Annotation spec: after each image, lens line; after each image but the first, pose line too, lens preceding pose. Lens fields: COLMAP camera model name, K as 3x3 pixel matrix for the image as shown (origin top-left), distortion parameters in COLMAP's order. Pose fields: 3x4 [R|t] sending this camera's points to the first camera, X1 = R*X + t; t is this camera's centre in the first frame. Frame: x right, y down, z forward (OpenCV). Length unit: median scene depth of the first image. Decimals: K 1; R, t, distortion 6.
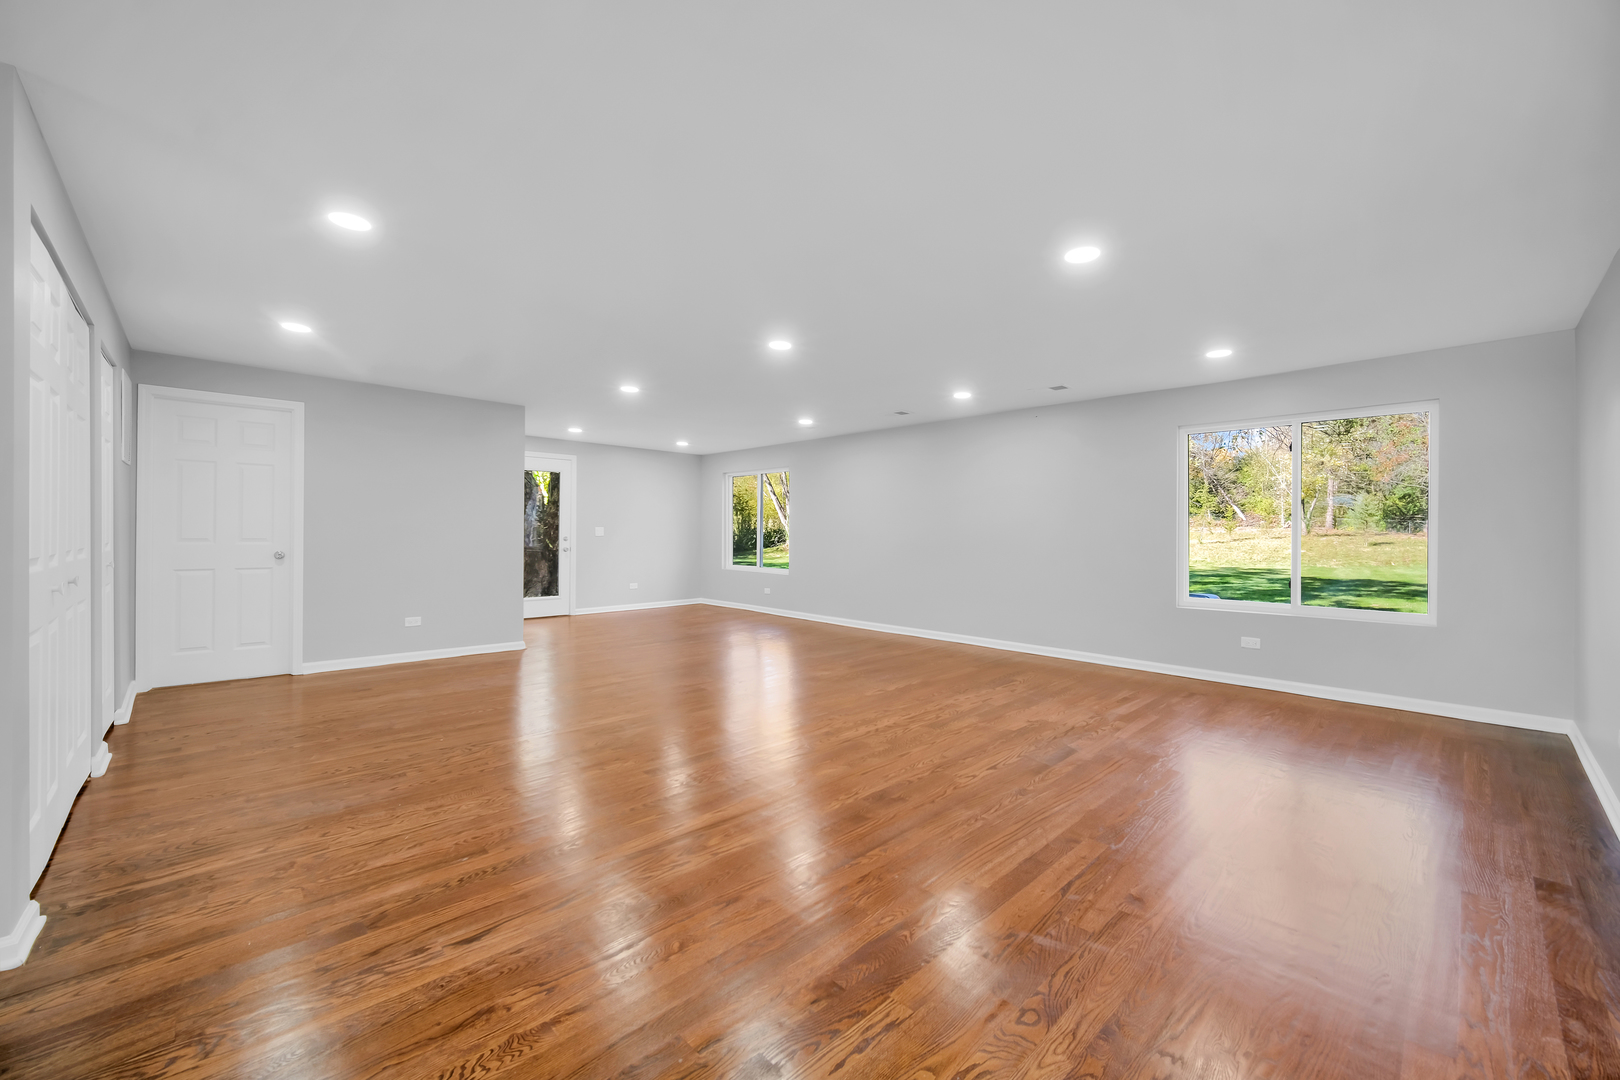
lens RADIAL K [[639.2, 0, 824.6], [0, 639.2, 530.8], [0, 0, 1]] dist [-0.001740, 0.000067]
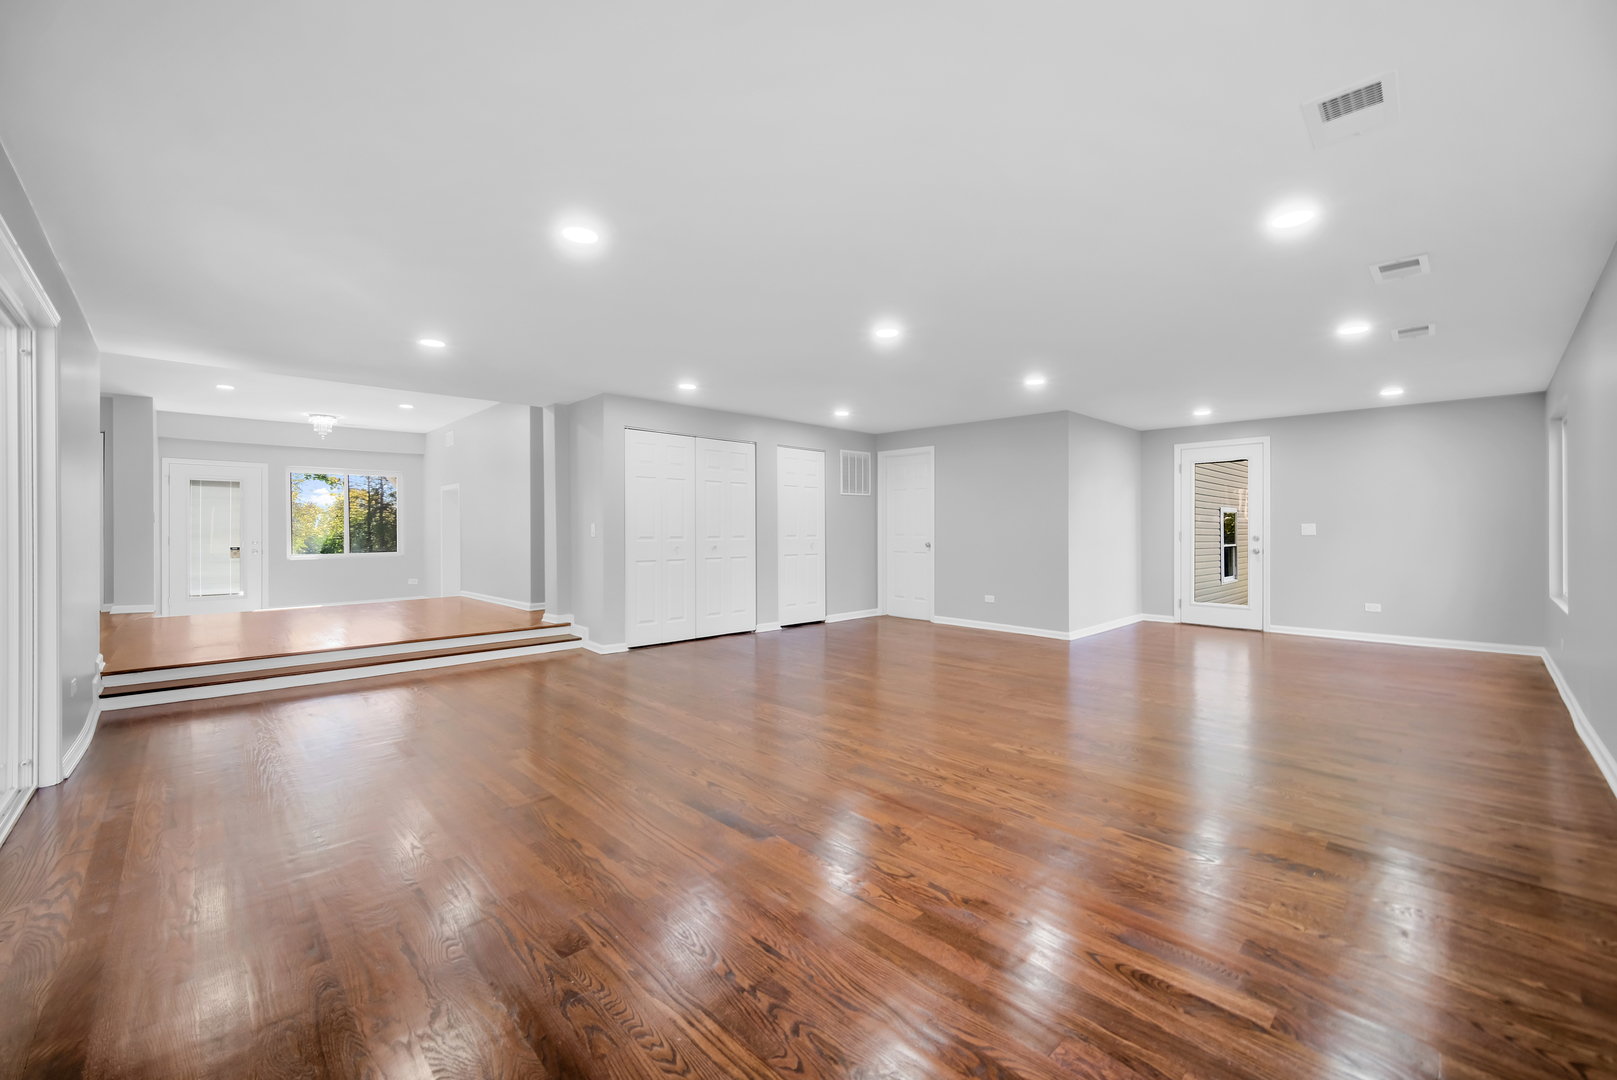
lens RADIAL K [[643.7, 0, 813.4], [0, 643.7, 529.8], [0, 0, 1]] dist [-0.000956, -0.000023]
pose [[-0.005280, -0.008258, -0.999952, 0.865717], [-0.000738, 0.999966, -0.008255, 0.016872], [0.999986, 0.000694, -0.005286, 0.851381]]
